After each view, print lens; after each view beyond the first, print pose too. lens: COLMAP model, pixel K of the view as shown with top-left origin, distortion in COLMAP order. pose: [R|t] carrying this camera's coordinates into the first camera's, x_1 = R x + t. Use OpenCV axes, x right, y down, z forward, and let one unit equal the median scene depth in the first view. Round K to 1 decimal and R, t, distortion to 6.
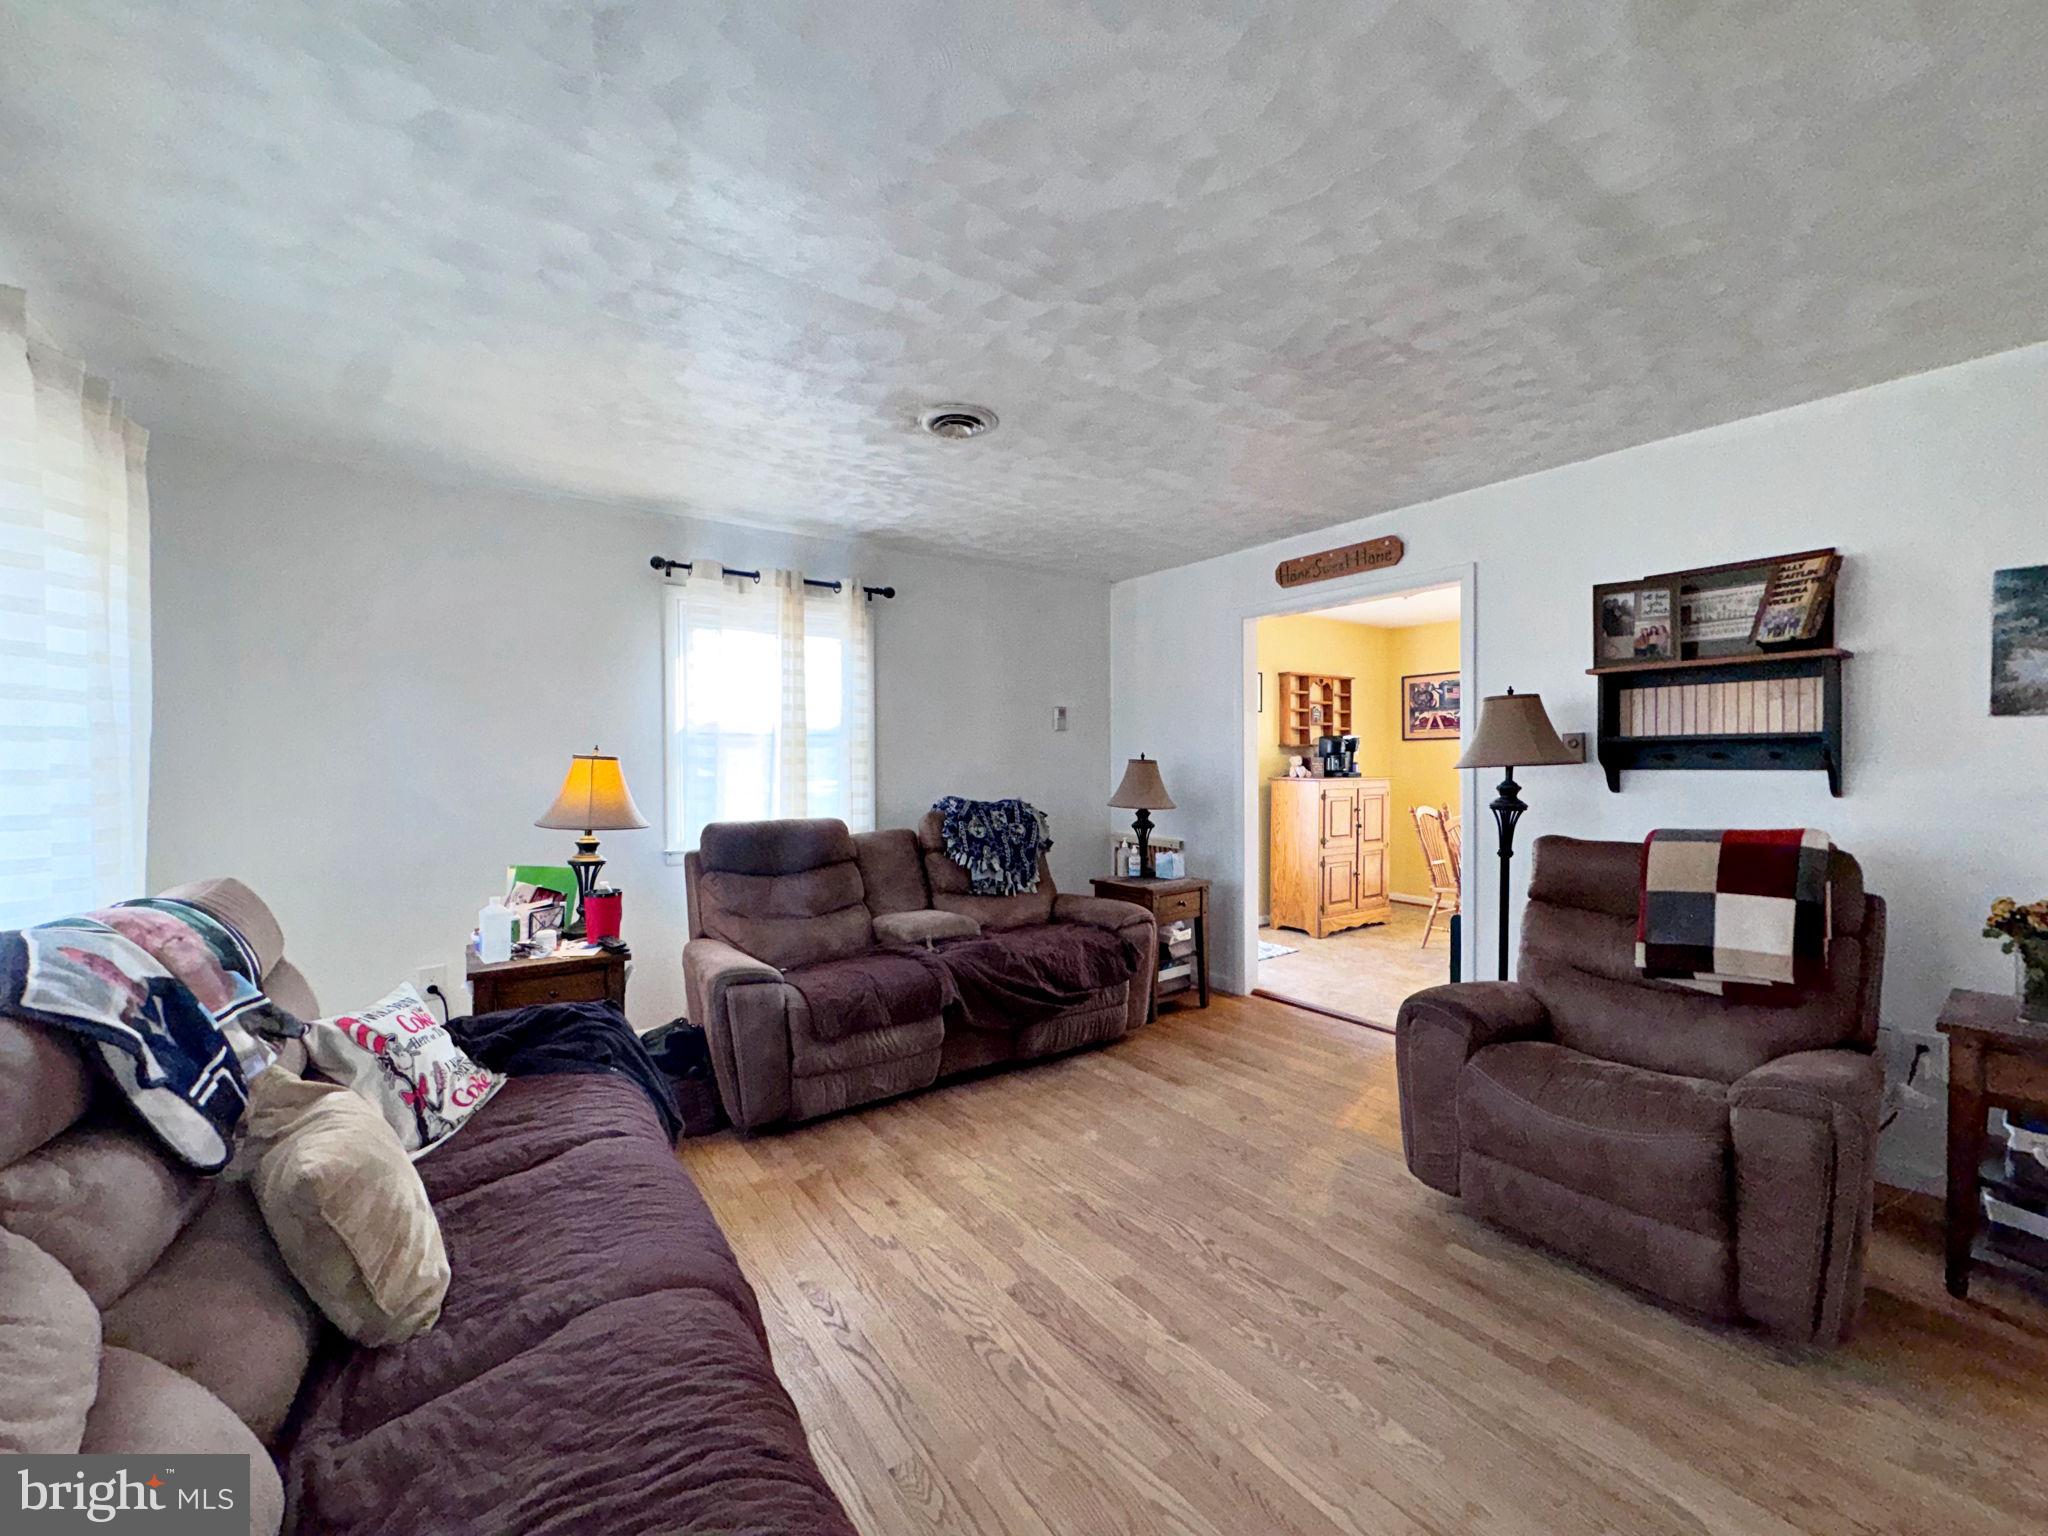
lens RADIAL K [[813.8, 0, 1026.6], [0, 813.8, 763.3], [0, 0, 1]] dist [-0.004827, 0.000110]
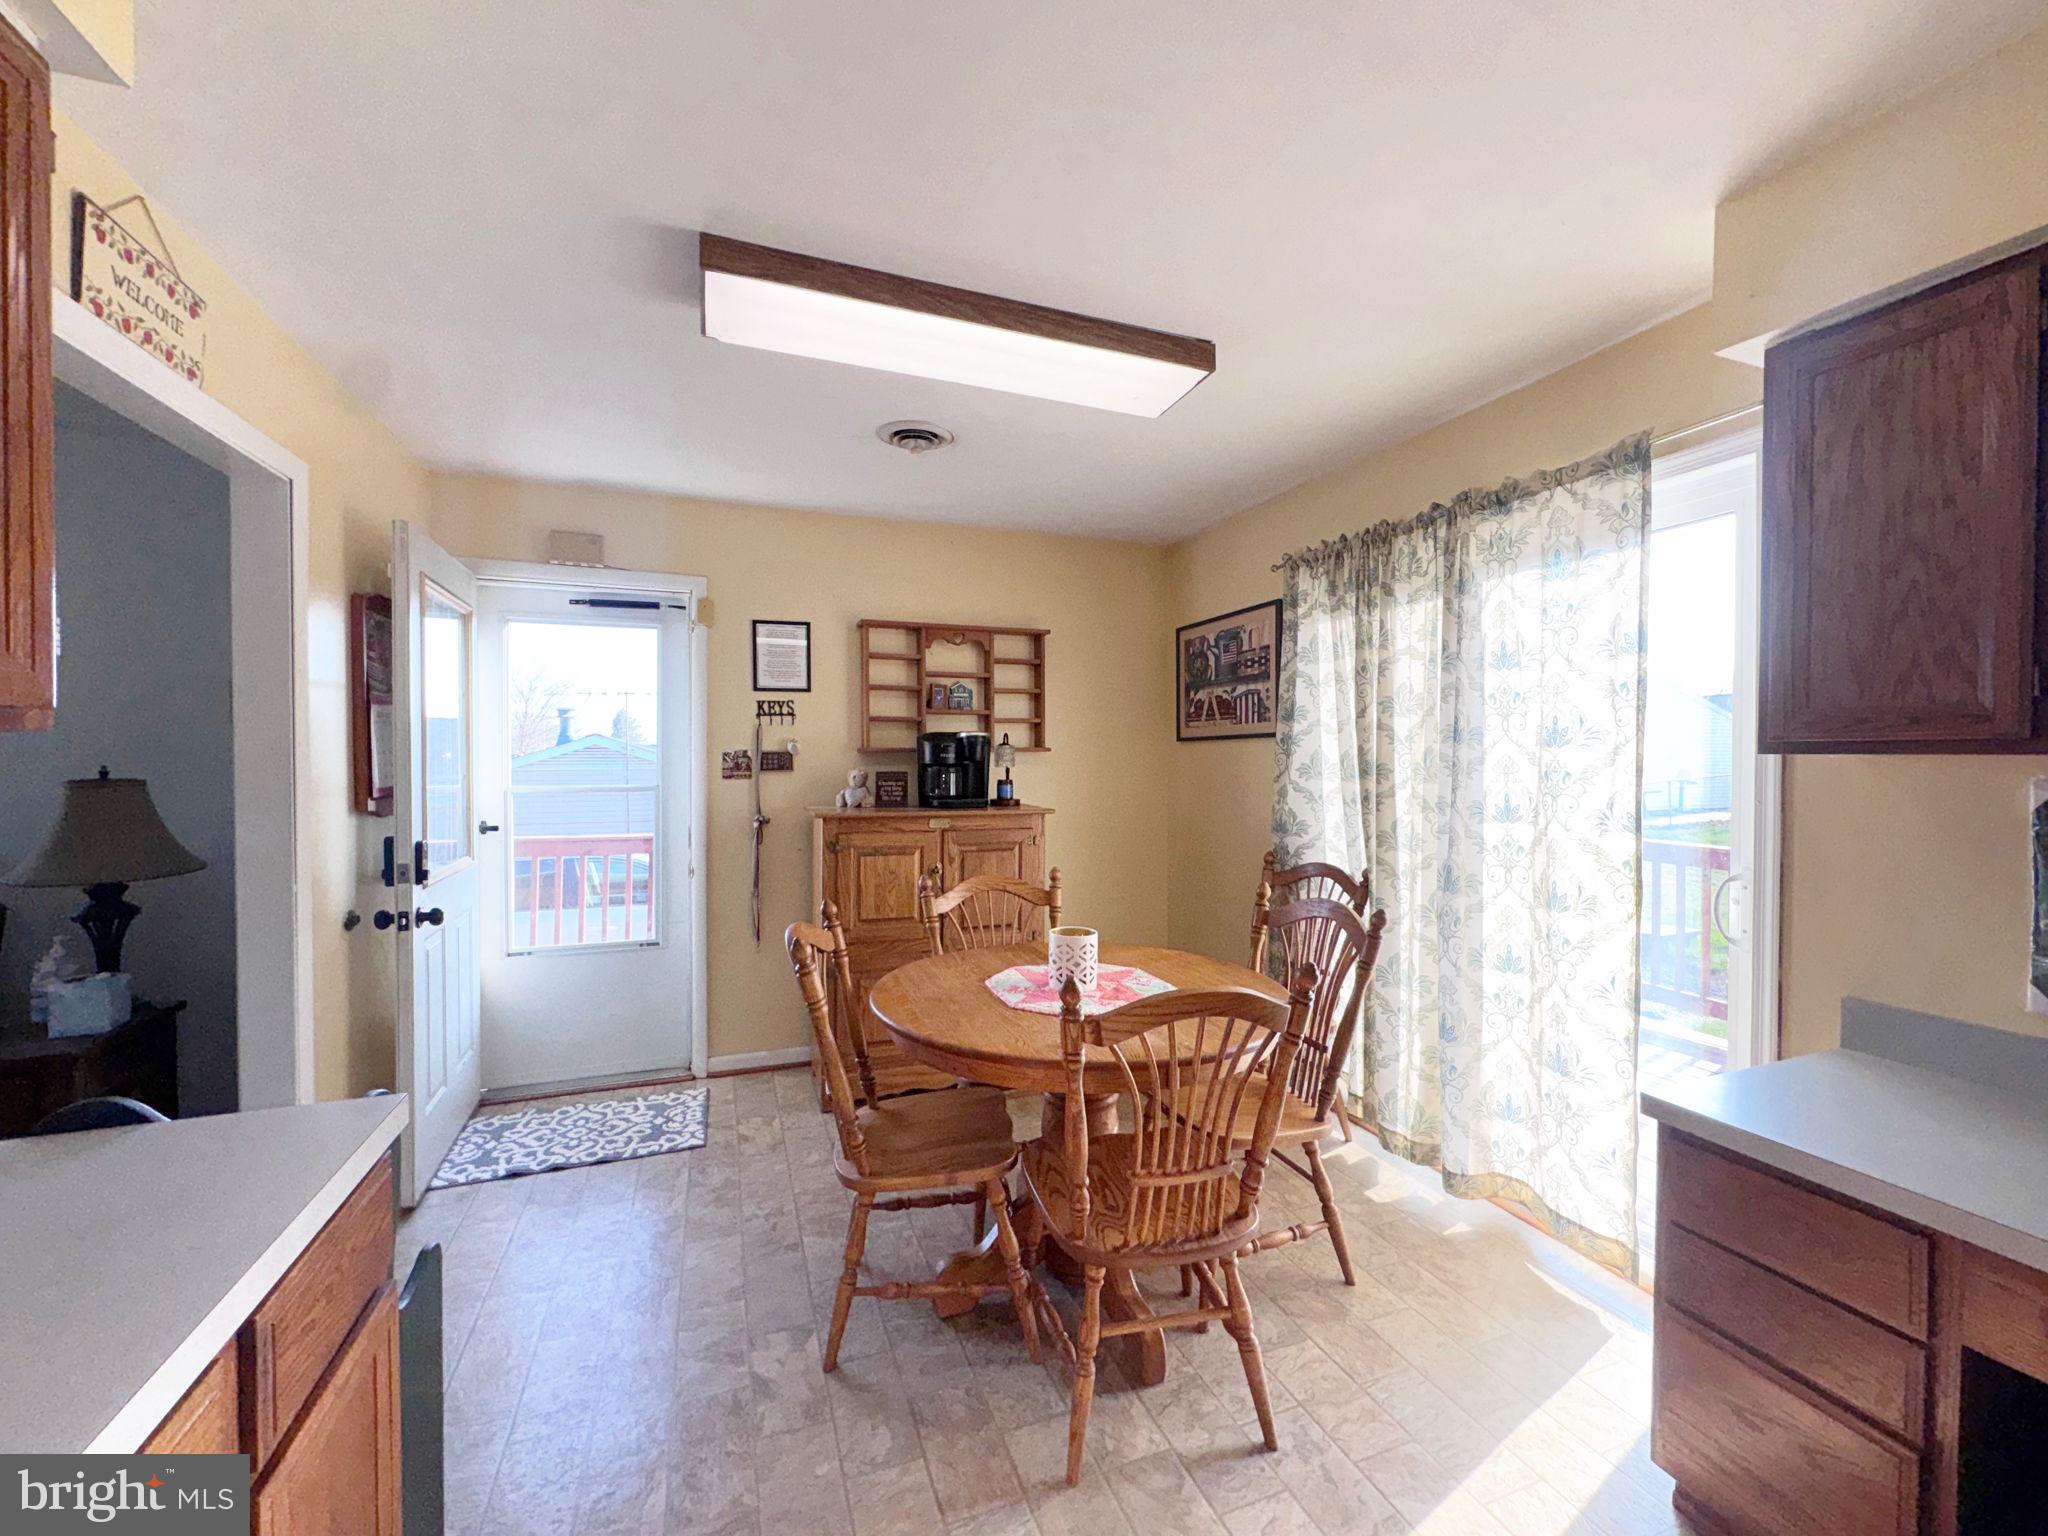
lens RADIAL K [[813.8, 0, 1025.9], [0, 813.8, 770.2], [0, 0, 1]] dist [-0.004827, 0.000110]
pose [[0.970255, 0.009491, -0.241900, 1.260465], [-0.007133, 0.999918, 0.010624, -0.032471], [0.241982, -0.008582, 0.970243, 1.062706]]
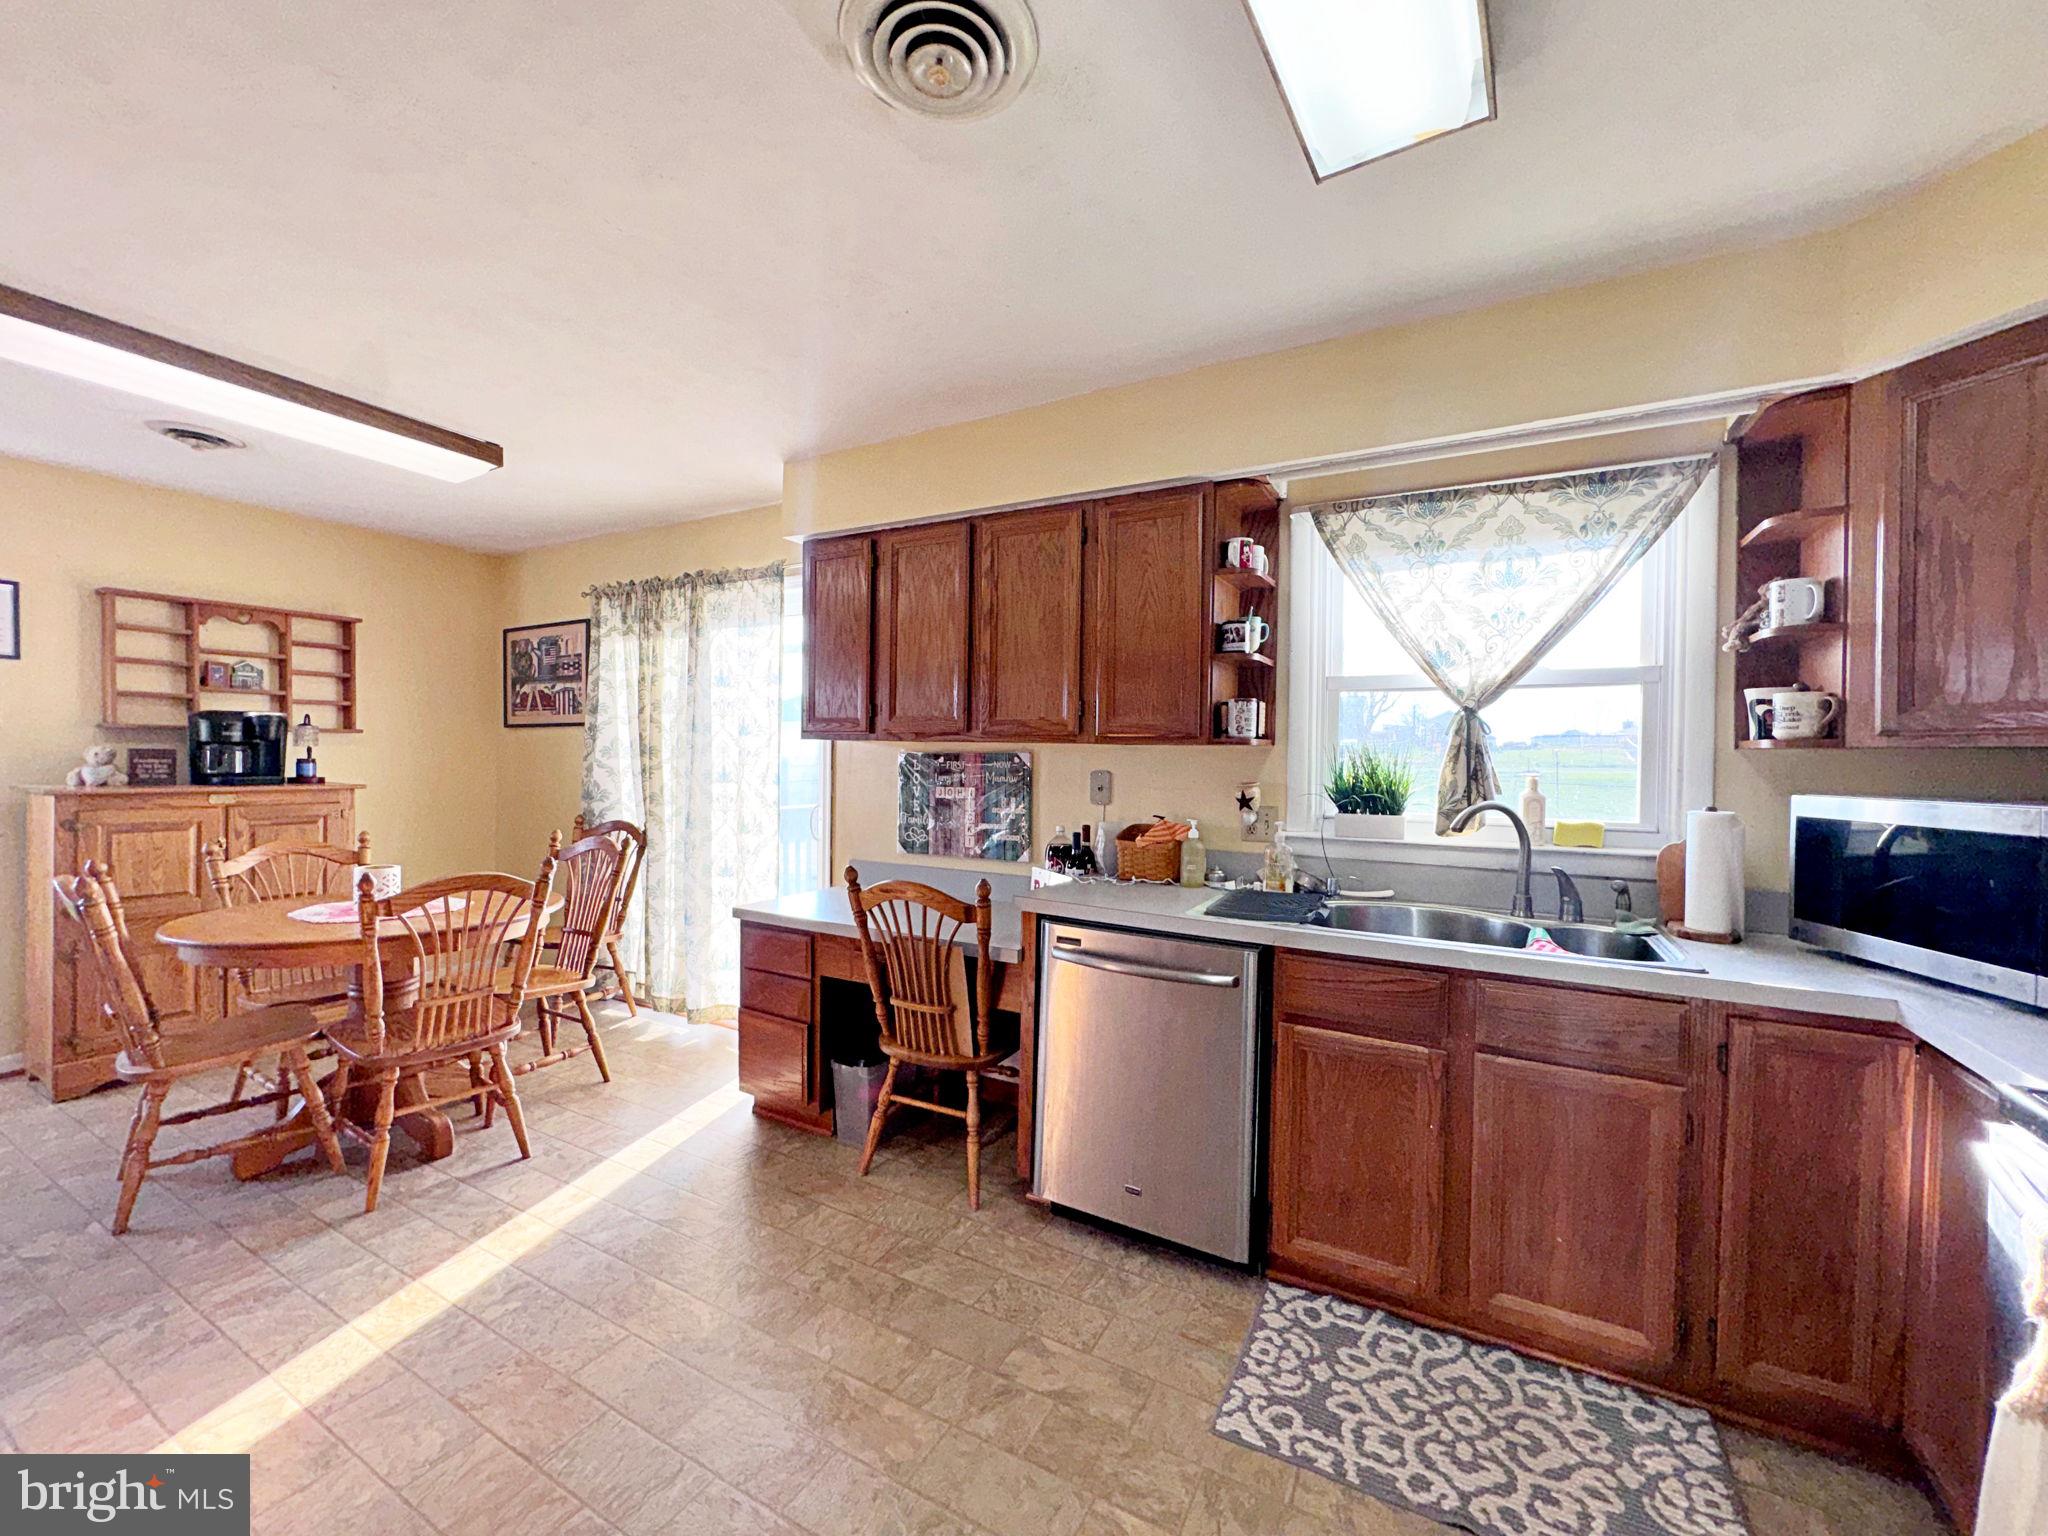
lens RADIAL K [[813.8, 0, 1022.0], [0, 813.8, 768.9], [0, 0, 1]] dist [-0.004827, 0.000110]
pose [[0.897169, 0.009214, 0.441591, 1.387952], [-0.014037, 0.999872, 0.007654, -0.013511], [-0.441464, -0.013066, 0.897184, 0.577005]]
